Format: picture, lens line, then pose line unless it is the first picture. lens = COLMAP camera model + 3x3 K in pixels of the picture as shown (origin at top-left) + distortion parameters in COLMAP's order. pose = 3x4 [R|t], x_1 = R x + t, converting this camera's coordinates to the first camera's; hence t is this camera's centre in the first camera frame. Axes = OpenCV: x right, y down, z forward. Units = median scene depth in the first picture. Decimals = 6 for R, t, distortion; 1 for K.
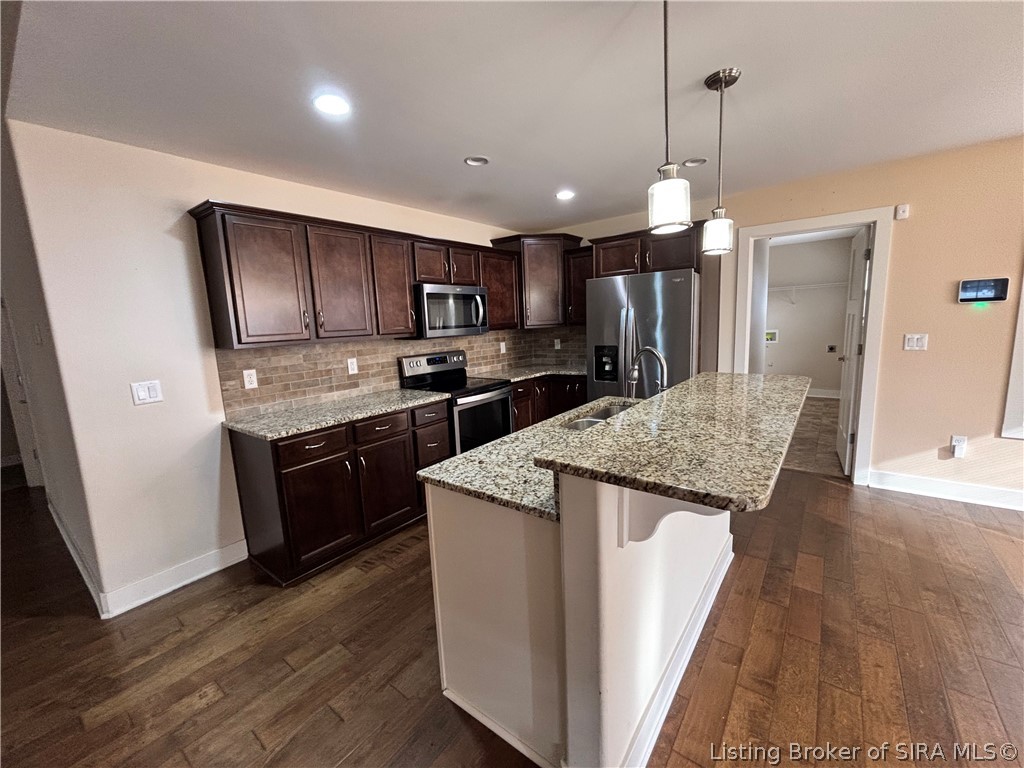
lens RADIAL K [[414.5, 0, 512.0], [0, 414.5, 384.0], [0, 0, 1]] dist [-0.000328, -0.000035]
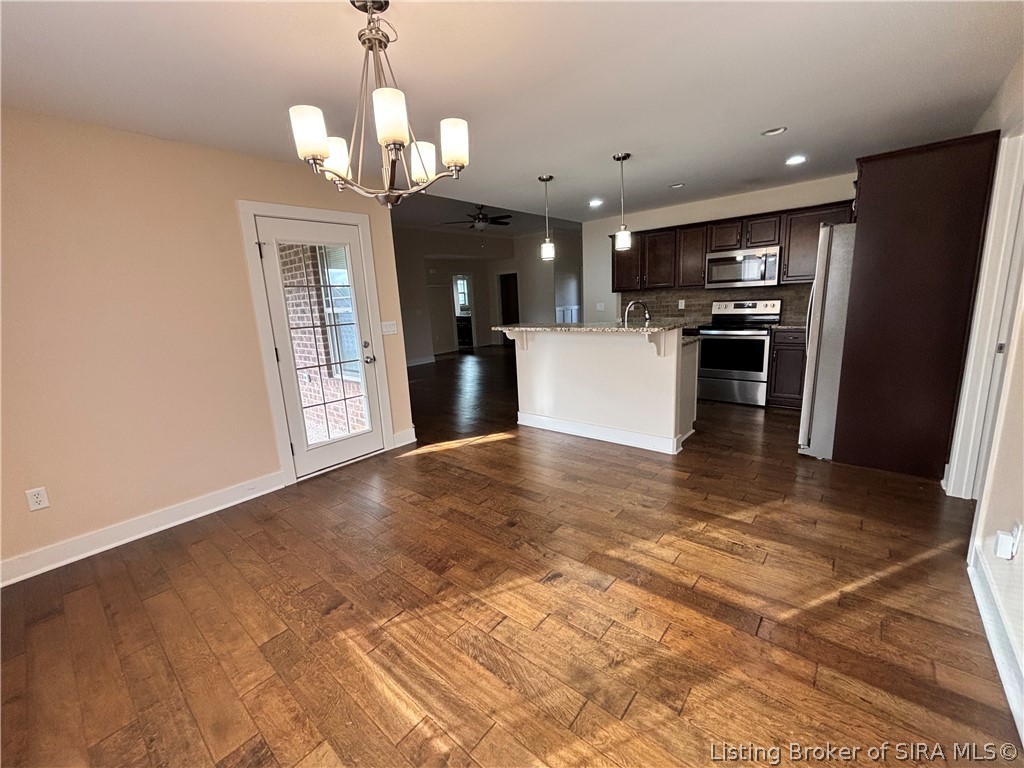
lens RADIAL K [[414.5, 0, 512.0], [0, 414.5, 384.0], [0, 0, 1]] dist [-0.000328, -0.000035]
pose [[-0.047398, 0.250638, -0.966920, 1.416832], [-0.090691, 0.962930, 0.254049, -0.098260], [0.994750, 0.099733, -0.022910, 0.353272]]
